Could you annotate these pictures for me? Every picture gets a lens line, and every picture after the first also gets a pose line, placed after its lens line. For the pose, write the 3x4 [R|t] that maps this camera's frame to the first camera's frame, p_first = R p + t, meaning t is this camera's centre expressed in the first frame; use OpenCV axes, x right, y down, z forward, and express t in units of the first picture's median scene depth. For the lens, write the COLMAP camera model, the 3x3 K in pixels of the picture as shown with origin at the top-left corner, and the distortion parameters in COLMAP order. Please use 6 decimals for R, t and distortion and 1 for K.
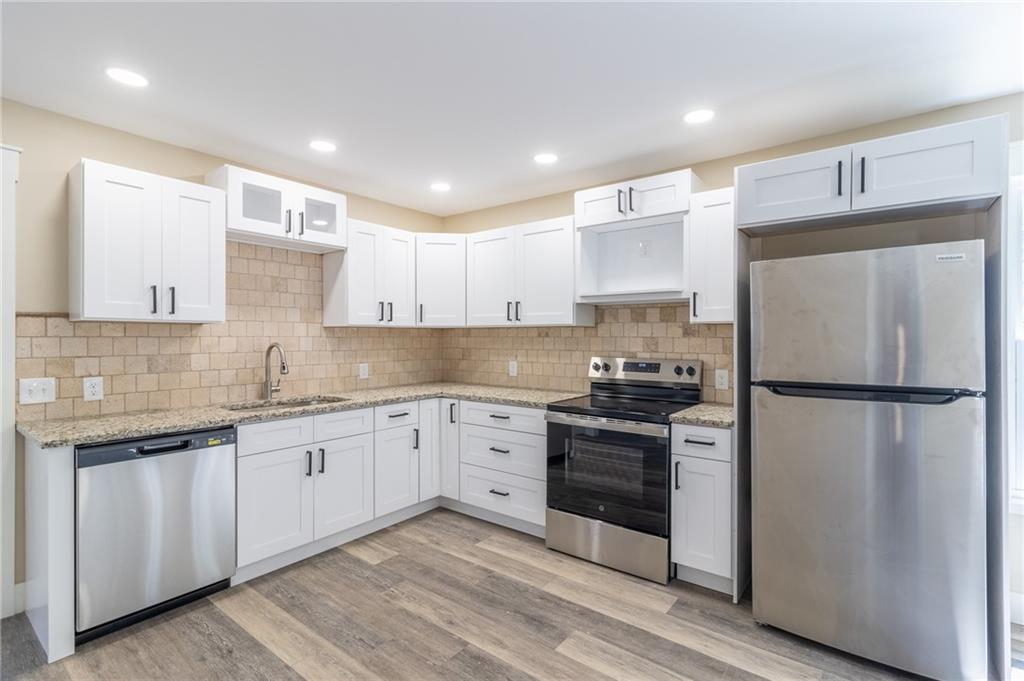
lens RADIAL K [[475.7, 0, 512.6], [0, 475.7, 336.6], [0, 0, 1]] dist [-0.000751, 0.000190]
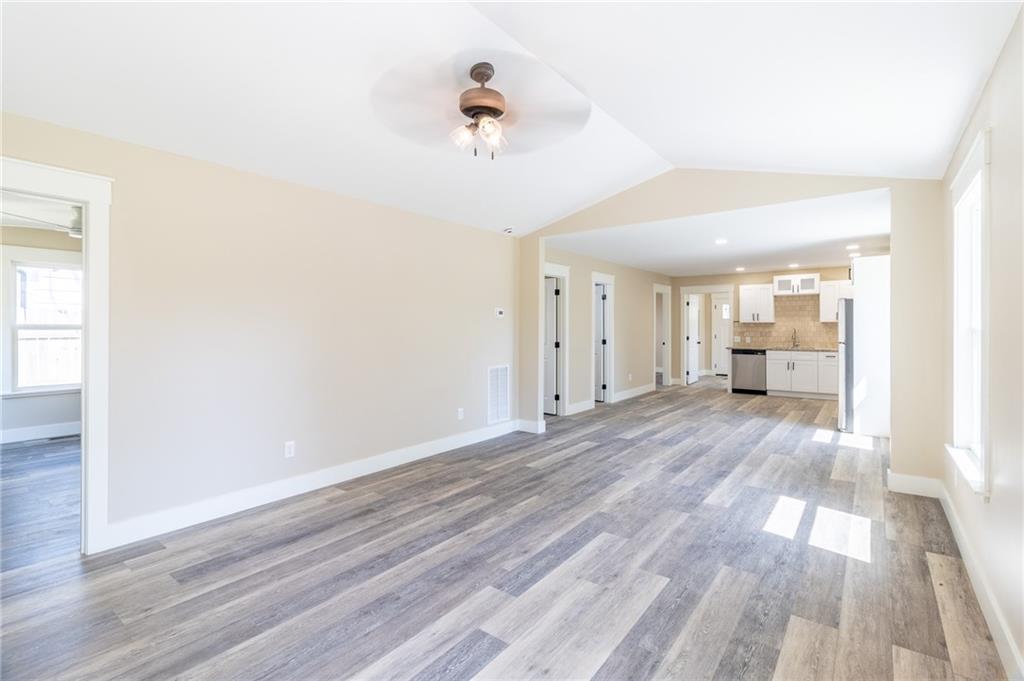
lens RADIAL K [[475.7, 0, 509.8], [0, 475.7, 333.4], [0, 0, 1]] dist [-0.000751, 0.000190]
pose [[-0.007871, 0.012930, -0.999885, 2.777704], [0.005877, 0.999900, 0.012884, -0.005605], [0.999952, -0.005775, -0.007946, -0.853912]]
